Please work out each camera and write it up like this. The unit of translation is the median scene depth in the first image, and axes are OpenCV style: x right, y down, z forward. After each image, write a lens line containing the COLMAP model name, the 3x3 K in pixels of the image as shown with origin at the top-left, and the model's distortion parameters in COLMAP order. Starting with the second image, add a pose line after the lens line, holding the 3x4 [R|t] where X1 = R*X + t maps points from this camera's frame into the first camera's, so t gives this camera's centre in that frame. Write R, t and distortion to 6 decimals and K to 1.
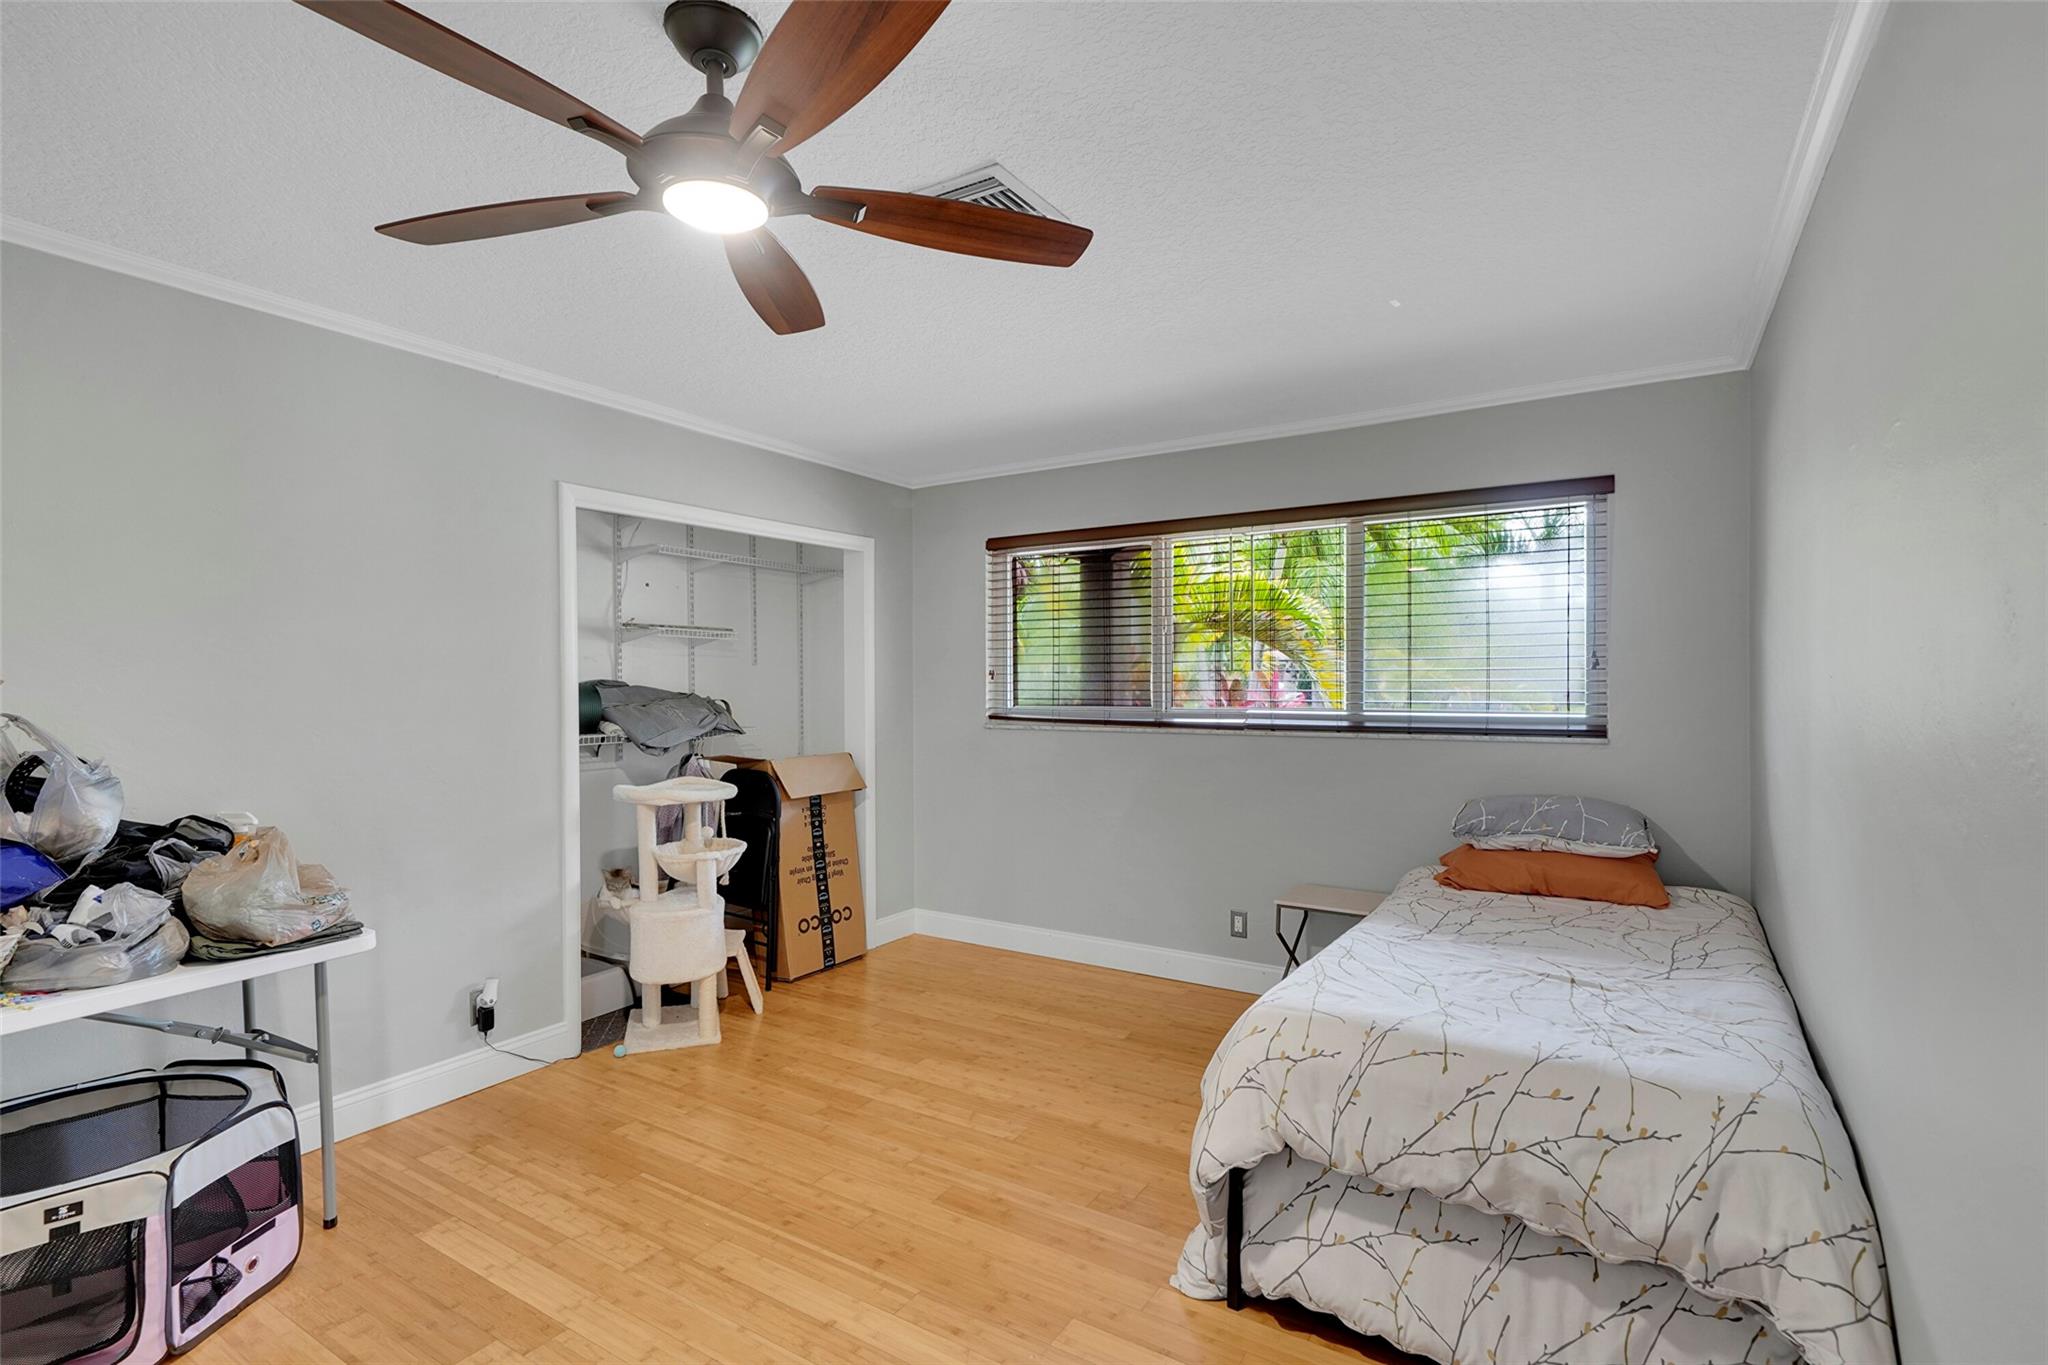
lens RADIAL K [[951.0, 0, 1034.9], [0, 951.0, 684.8], [0, 0, 1]] dist [-0.000083, 0.000001]
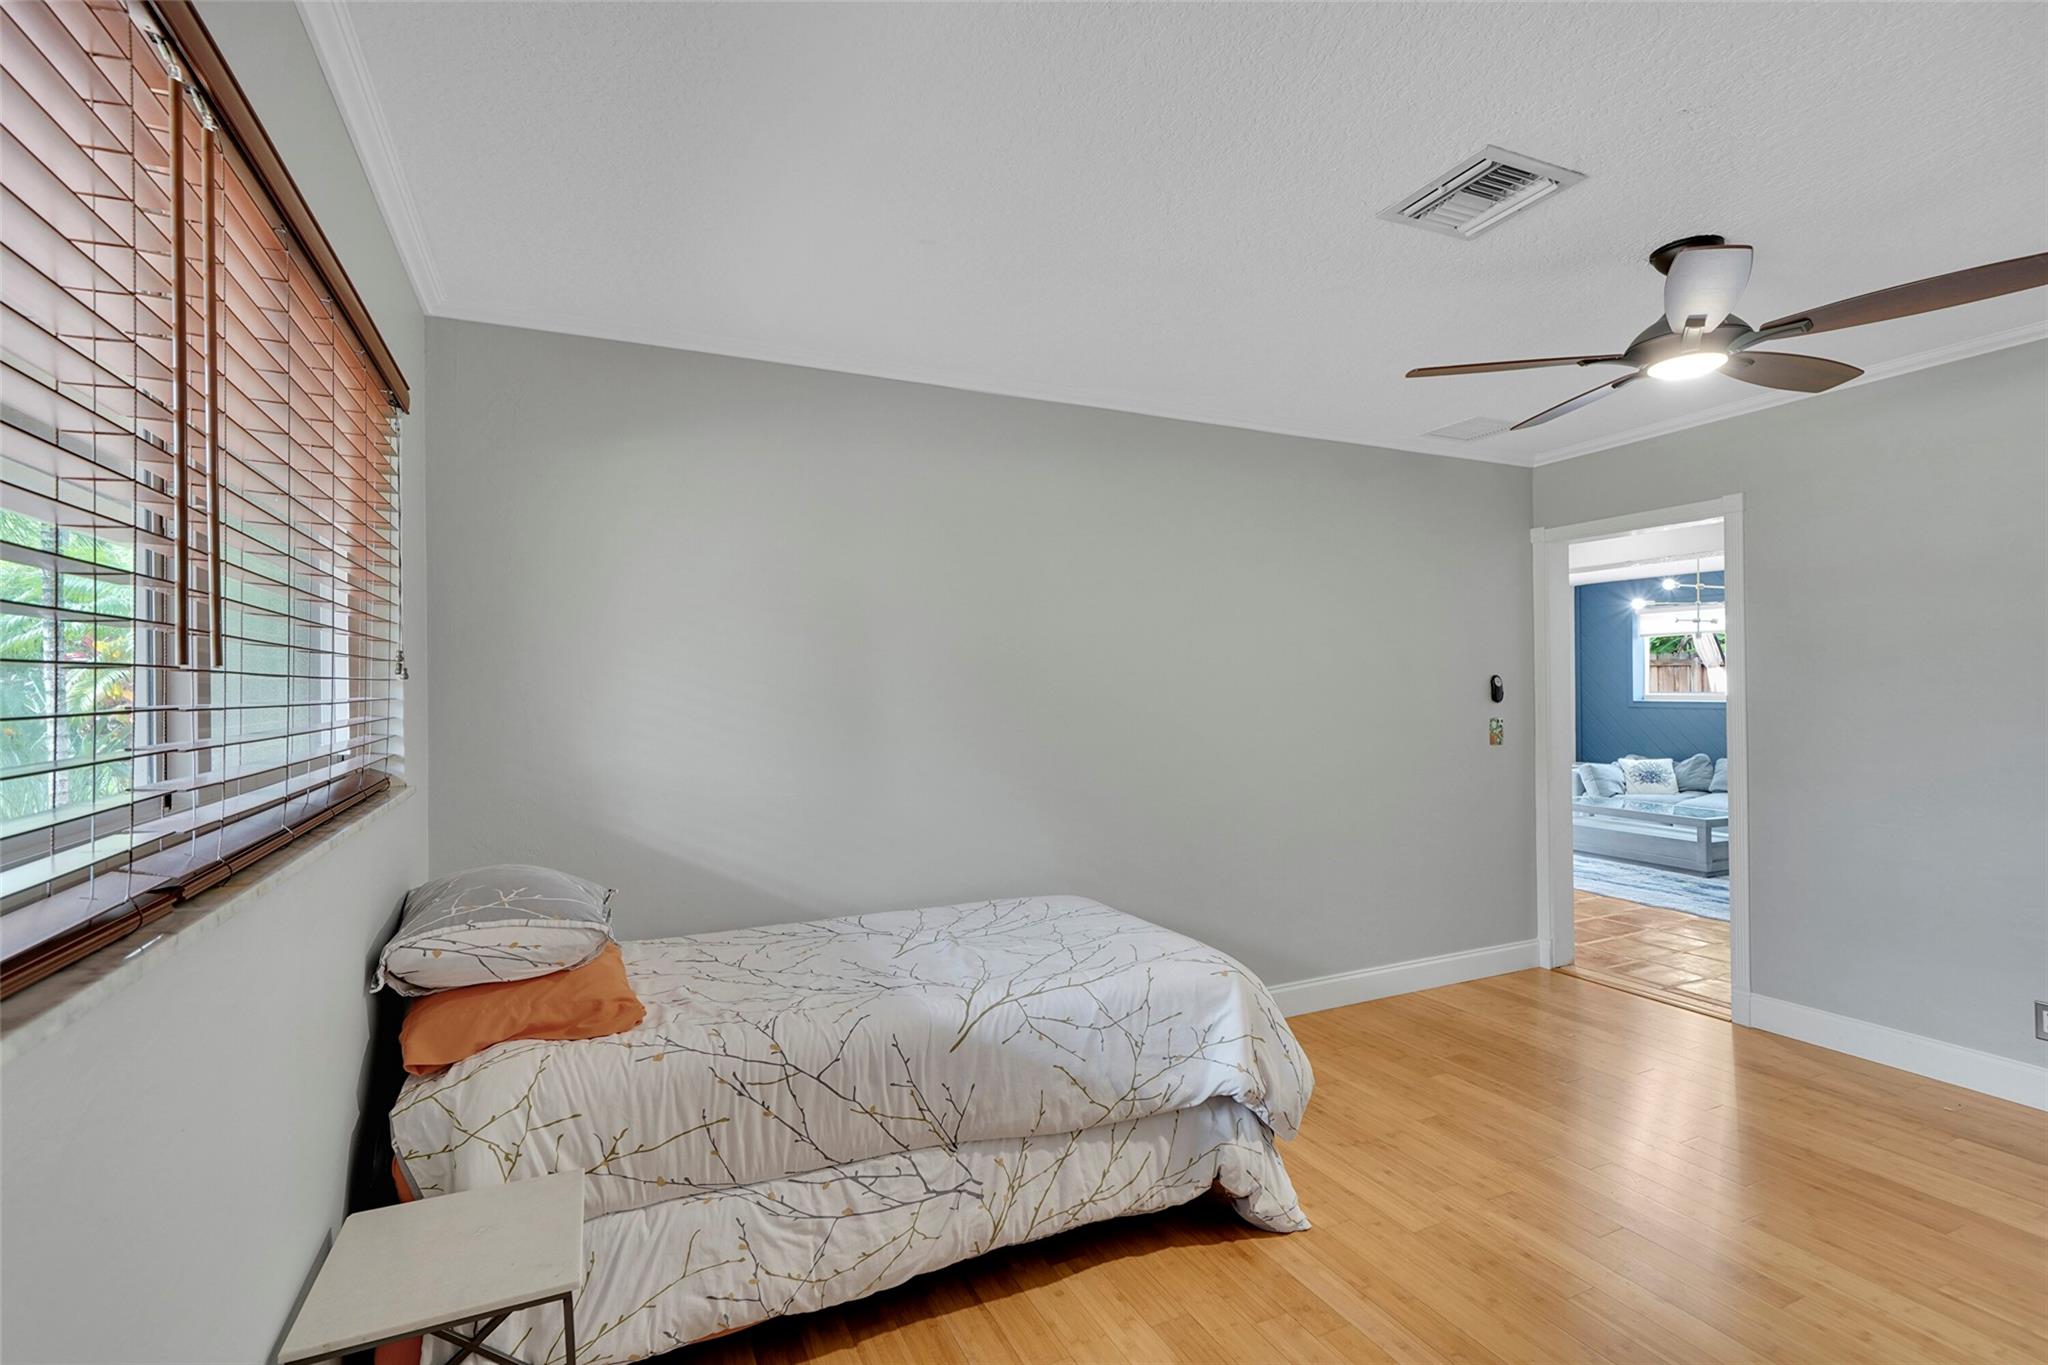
lens RADIAL K [[945.4, 0, 1024.7], [0, 945.4, 682.2], [0, 0, 1]] dist [0.002704, -0.000025]
pose [[-0.844469, 0.004530, 0.535586, -0.168584], [0.009385, 0.999936, 0.006340, -0.017364], [-0.535523, 0.010380, -0.844457, 2.071442]]
